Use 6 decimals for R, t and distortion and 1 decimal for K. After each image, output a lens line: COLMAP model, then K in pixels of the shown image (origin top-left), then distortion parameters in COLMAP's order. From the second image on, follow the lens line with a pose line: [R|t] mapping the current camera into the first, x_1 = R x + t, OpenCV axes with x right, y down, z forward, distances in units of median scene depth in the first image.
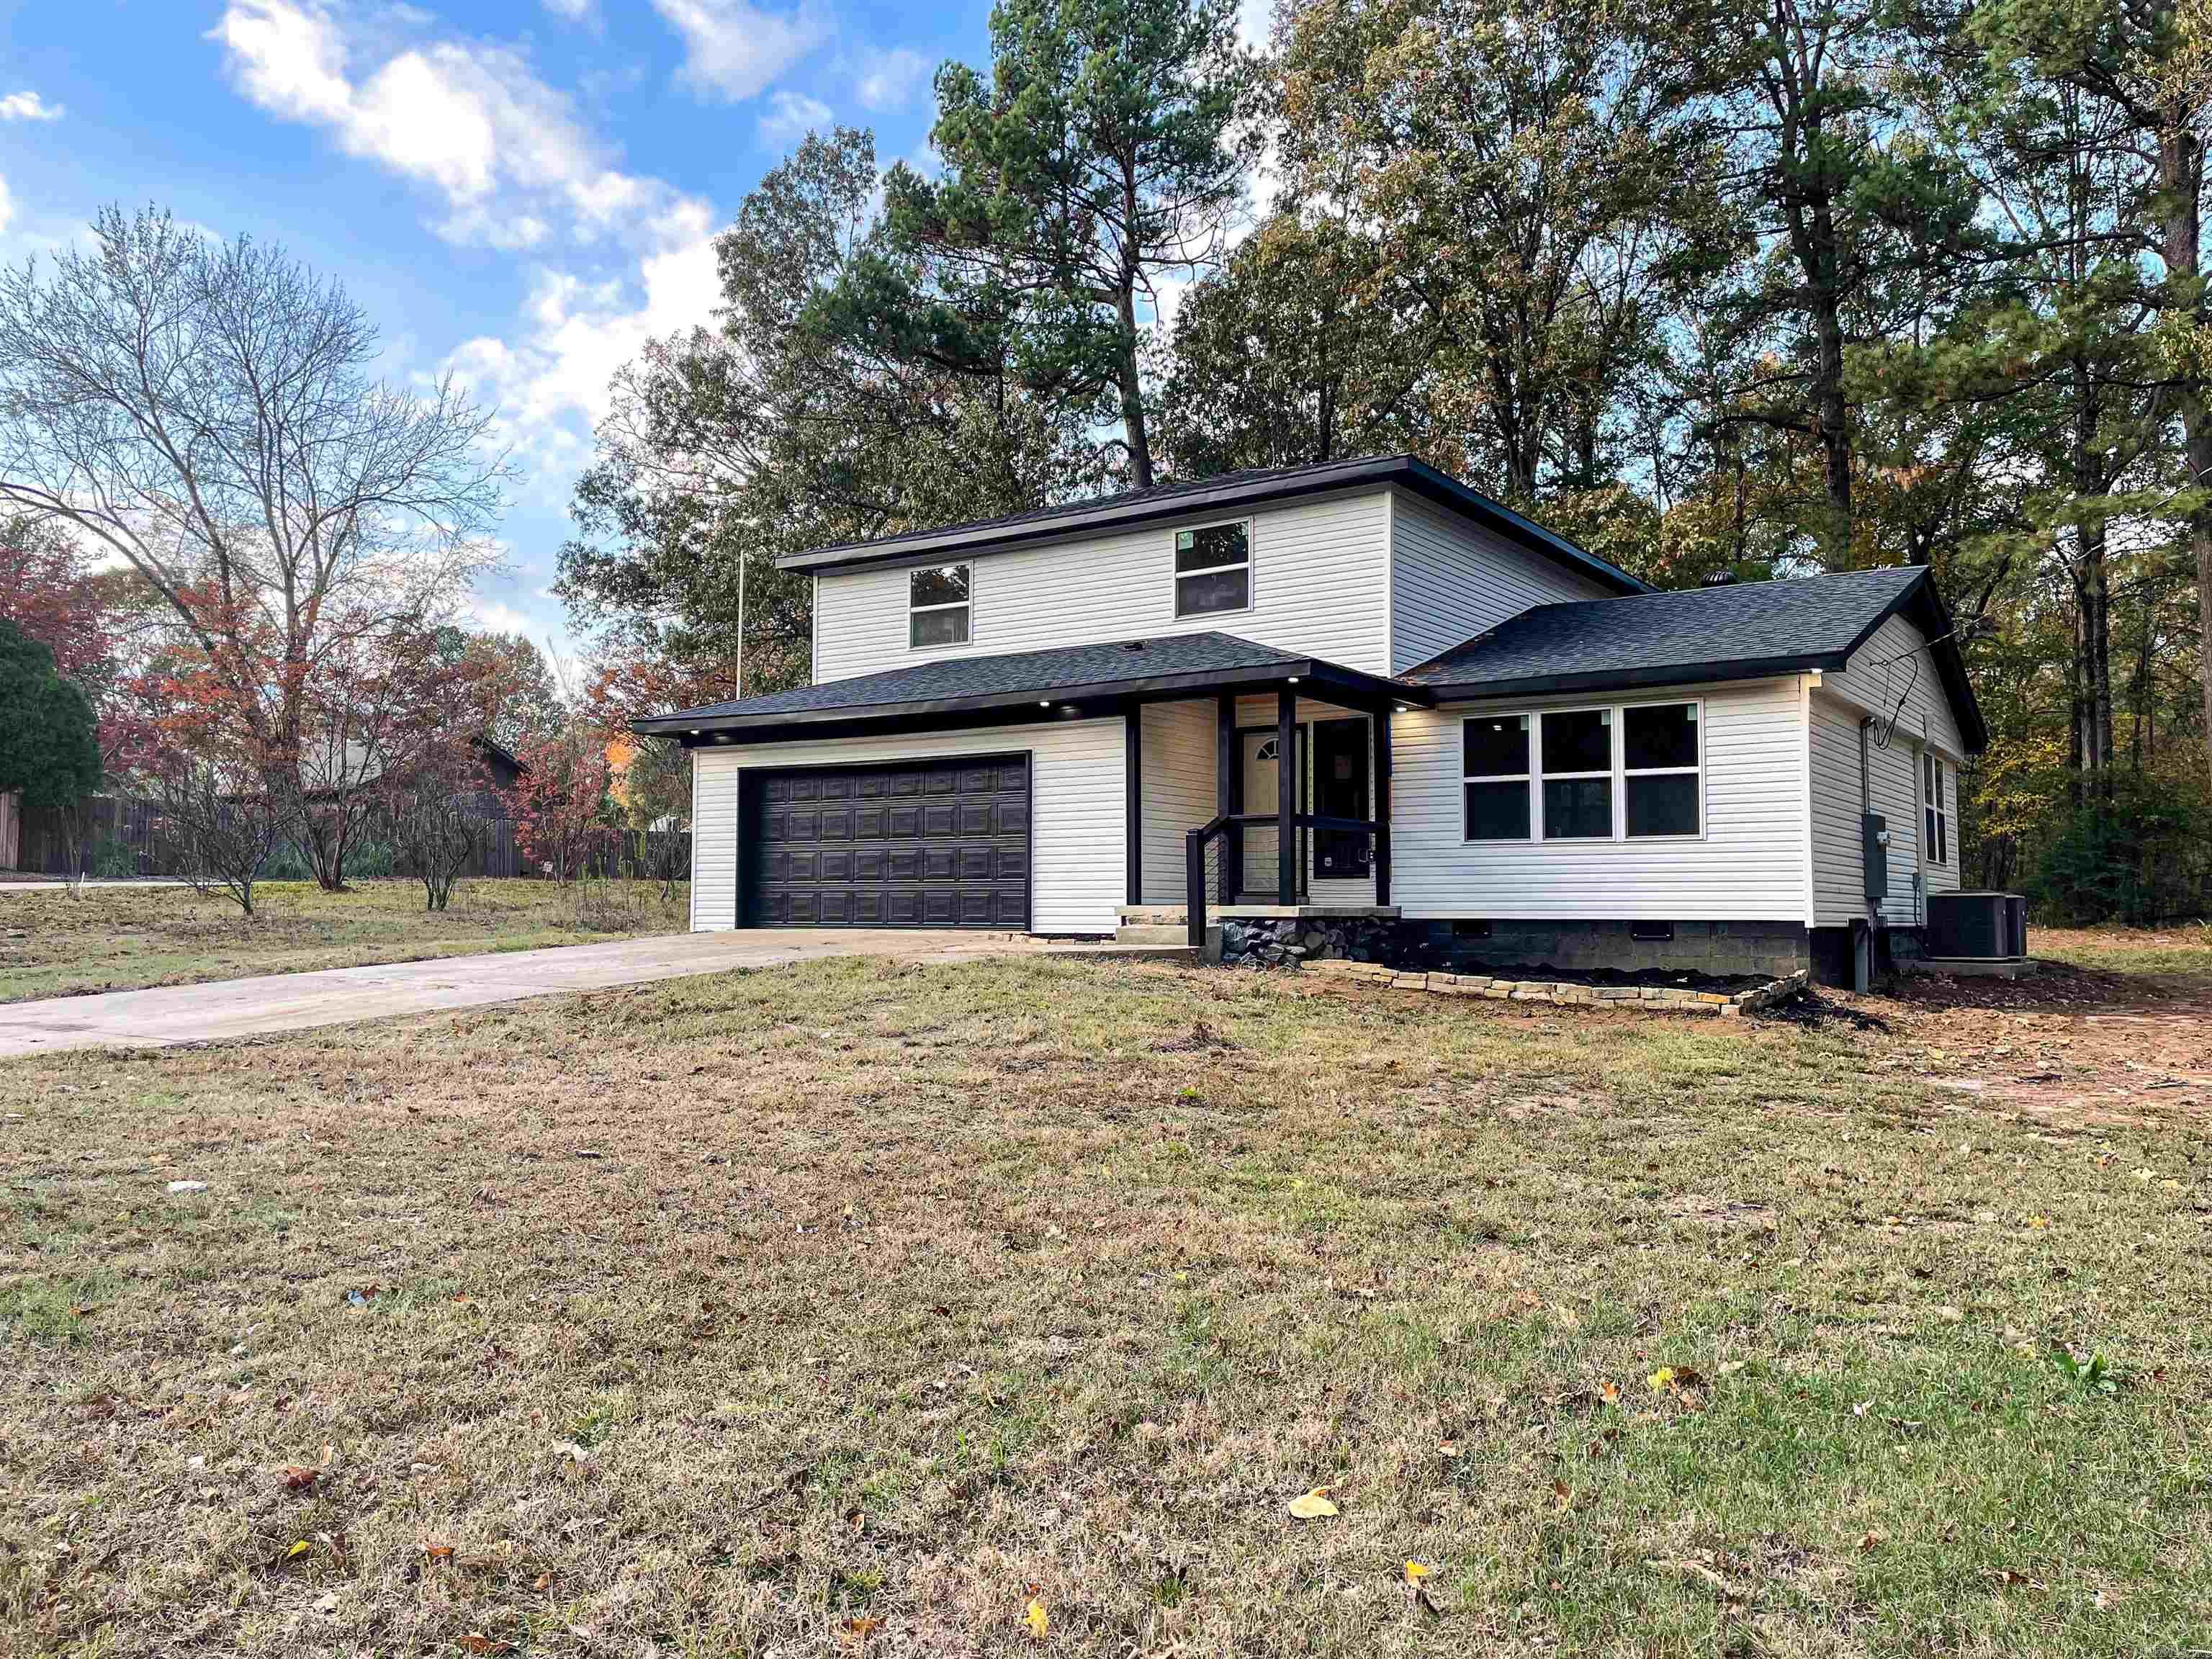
lens RADIAL K [[1669.7, 0, 1105.2], [0, 1669.7, 819.7], [0, 0, 1]] dist [0.055860, 0.000575]
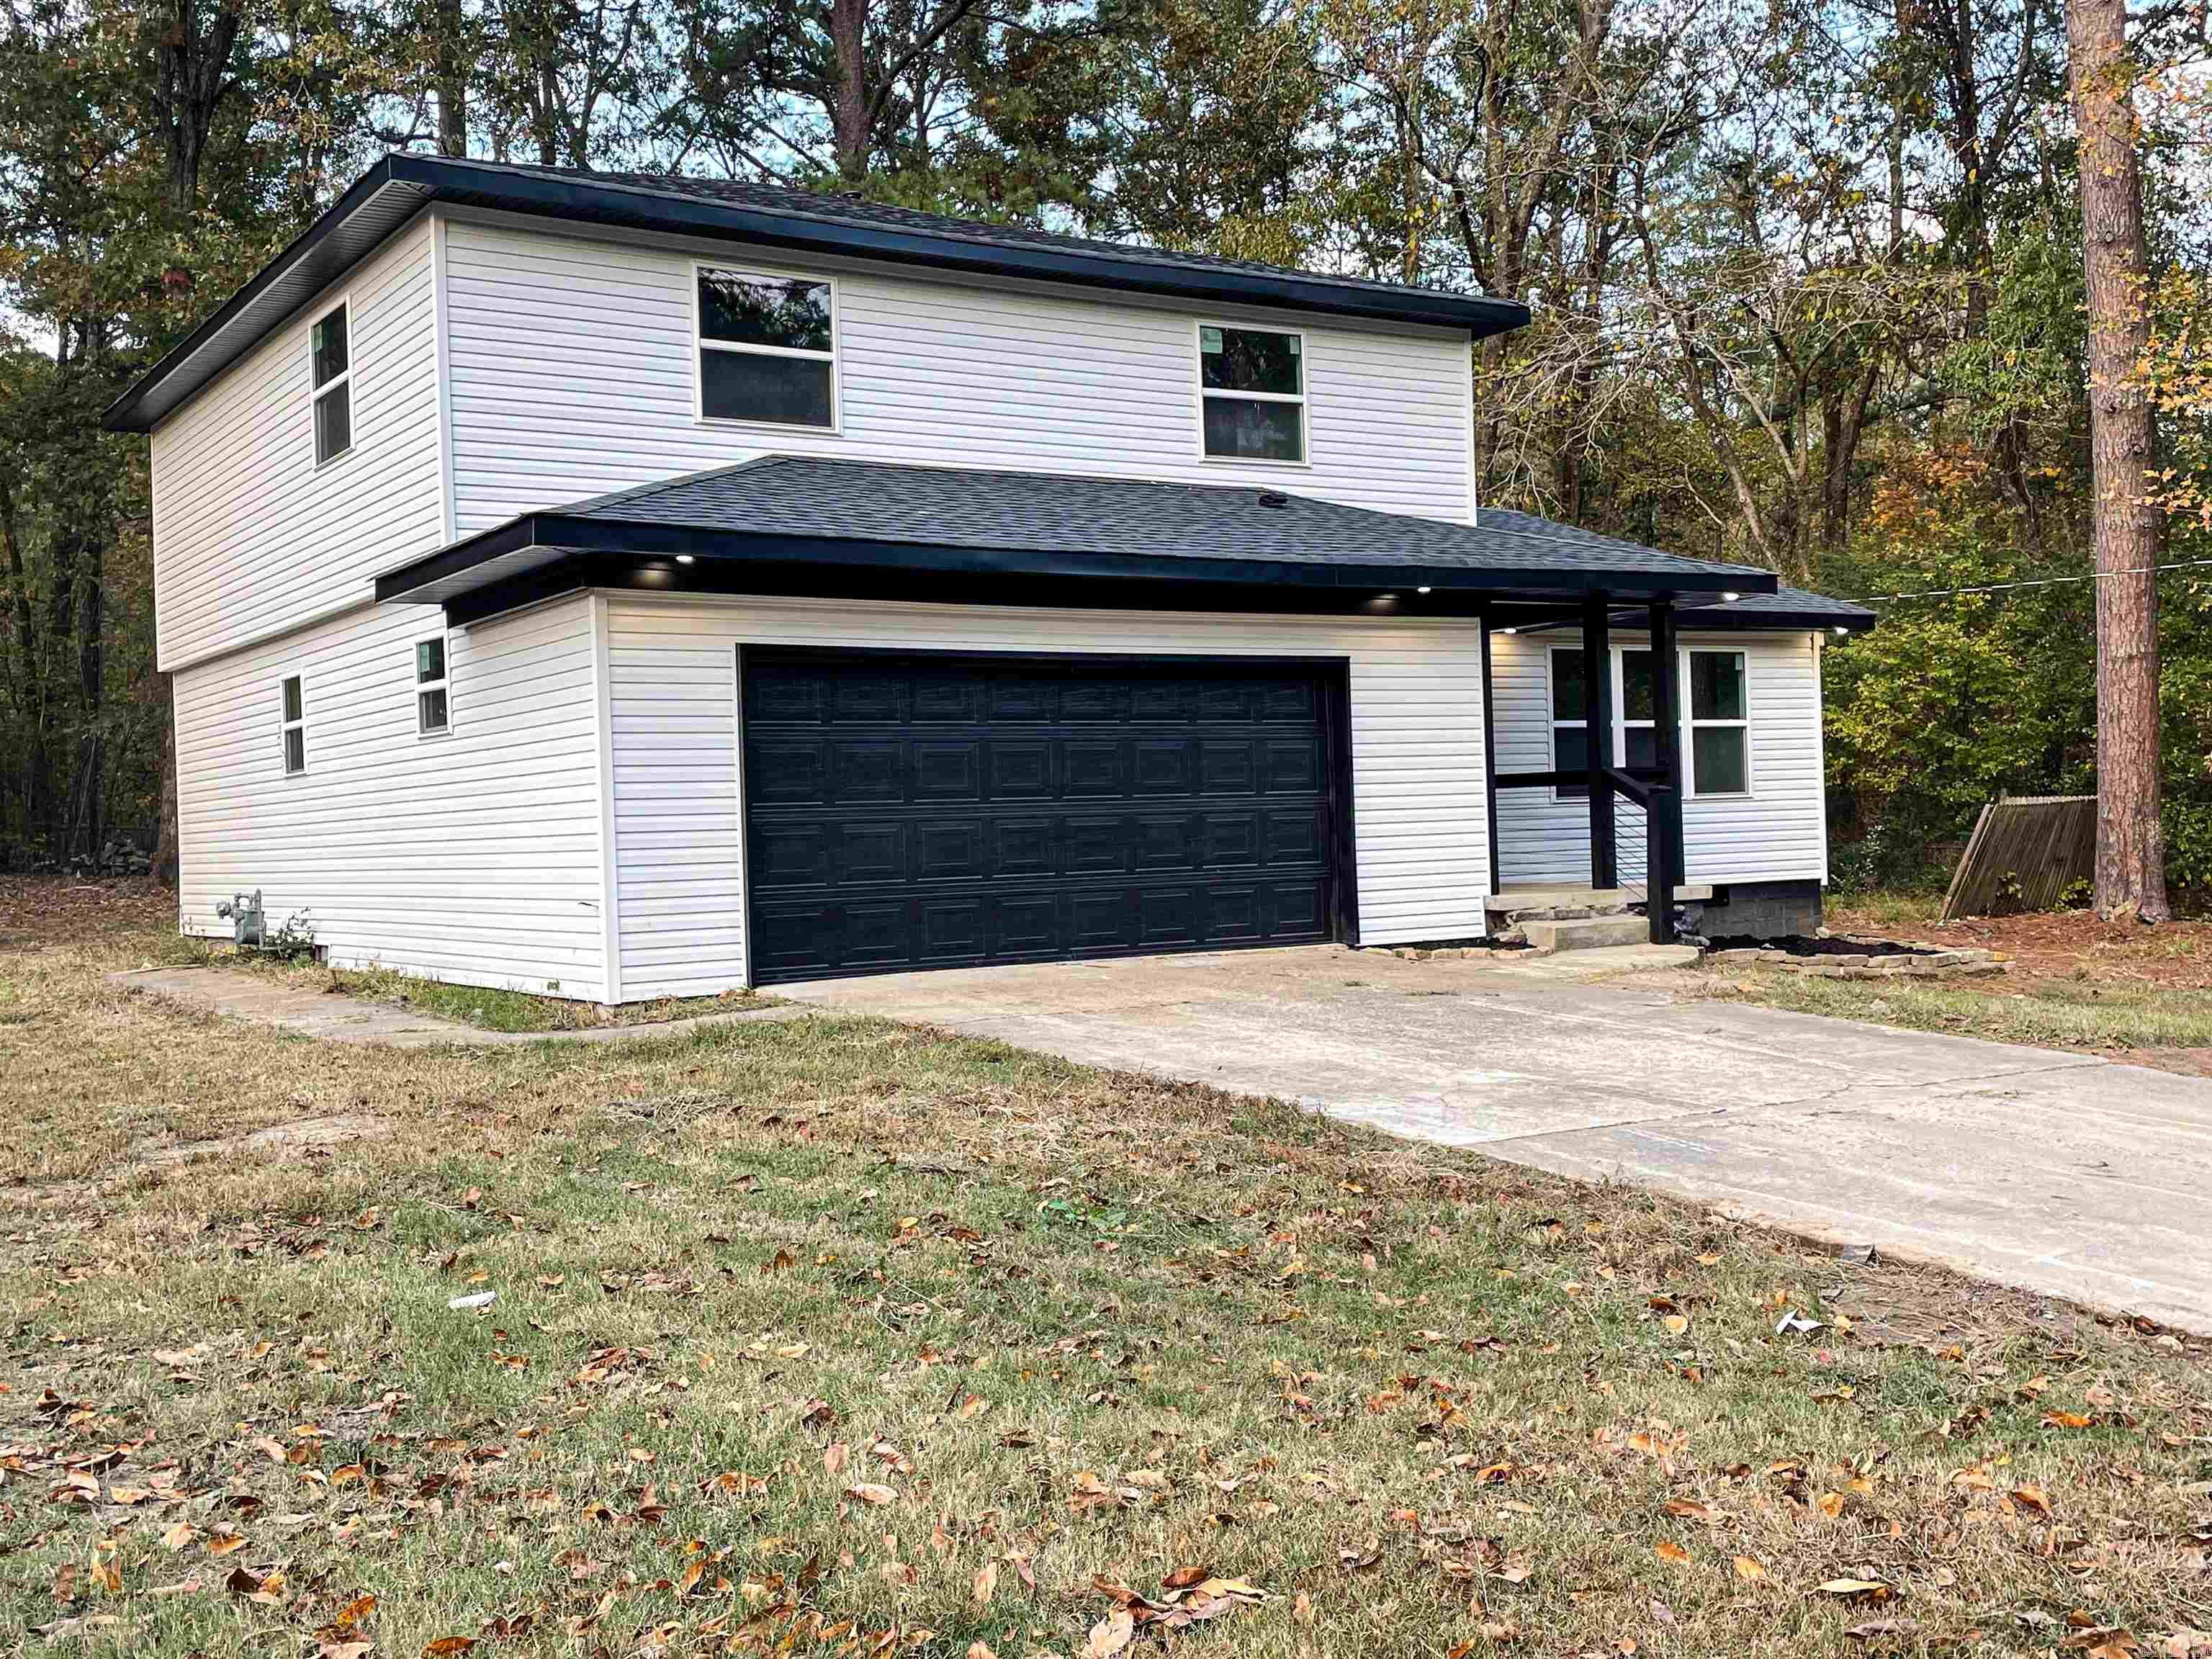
lens RADIAL K [[2305.6, 0, 1105.5], [0, 2305.6, 822.5], [0, 0, 1]] dist [0.057516, 0.000000]
pose [[0.385464, -0.010472, 0.922663, -0.913658], [-0.014788, 0.999737, 0.017525, 0.007555], [-0.922604, -0.020399, 0.385208, 0.777917]]
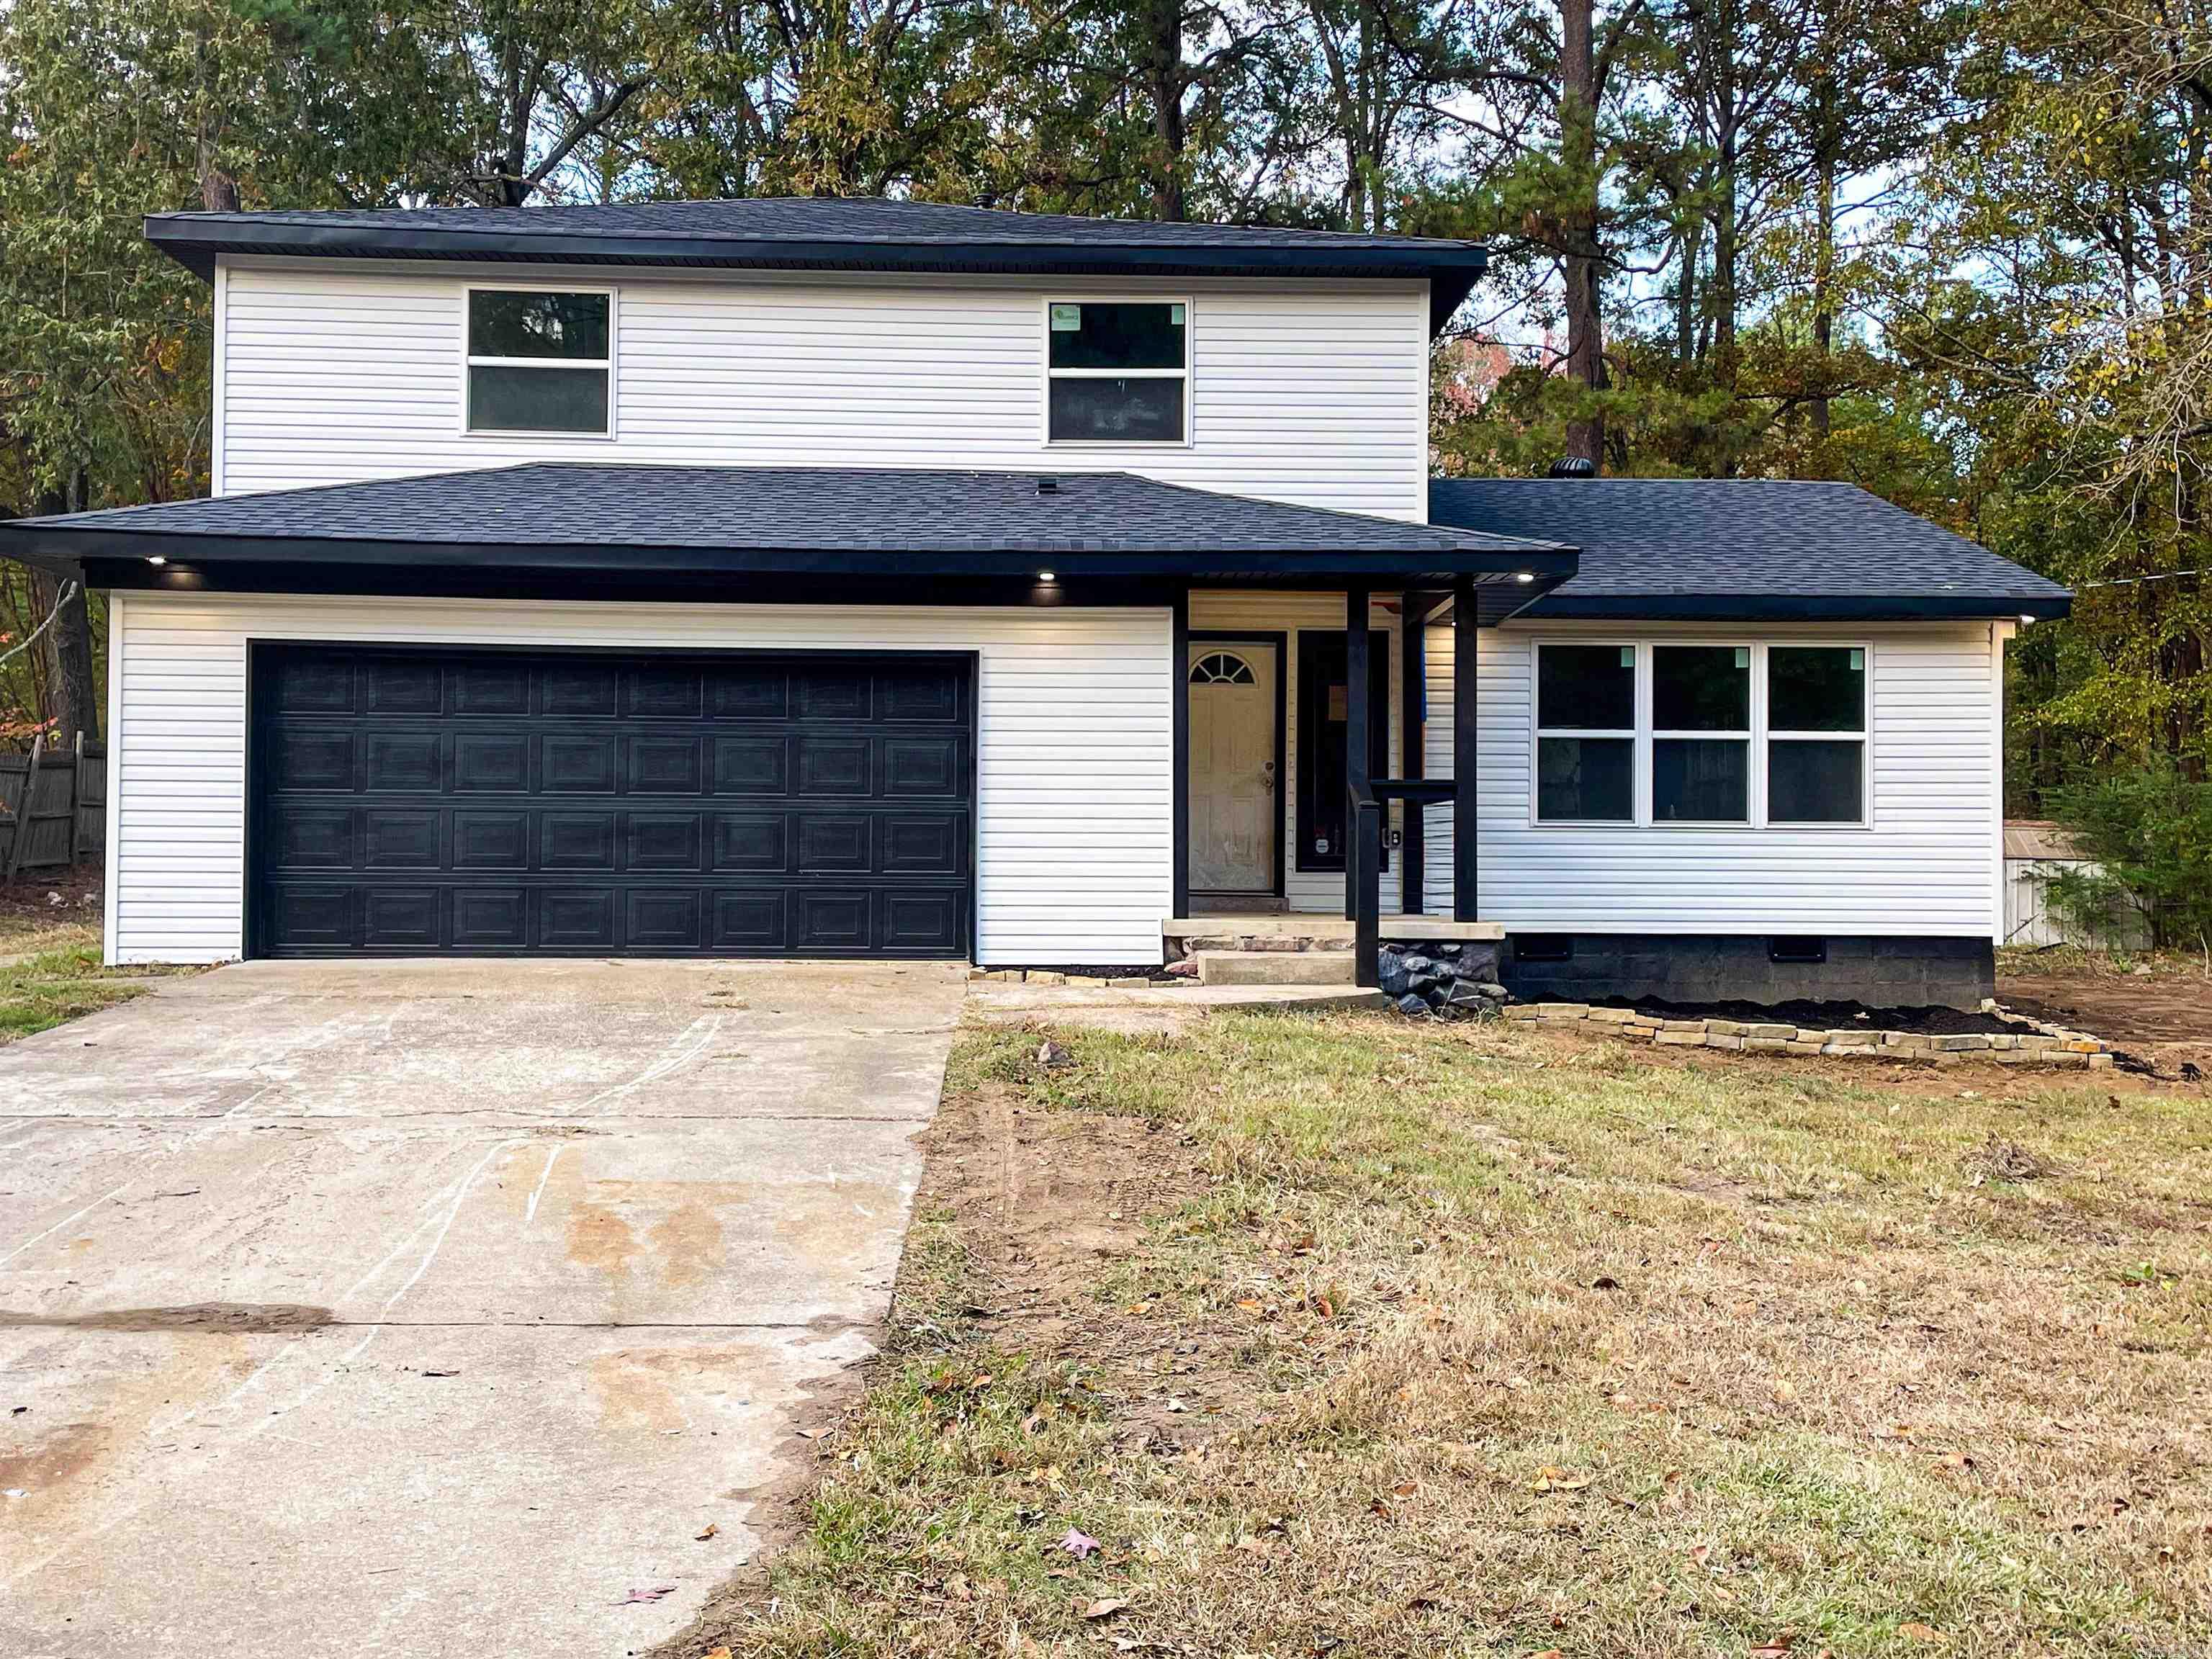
lens RADIAL K [[2305.6, 0, 1100.5], [0, 2305.6, 838.2], [0, 0, 1]] dist [0.057516, 0.000000]
pose [[0.803049, 0.012523, 0.595781, -0.505879], [-0.038724, 0.998763, 0.031202, -0.003020], [-0.594653, -0.048128, 0.802540, 0.341667]]
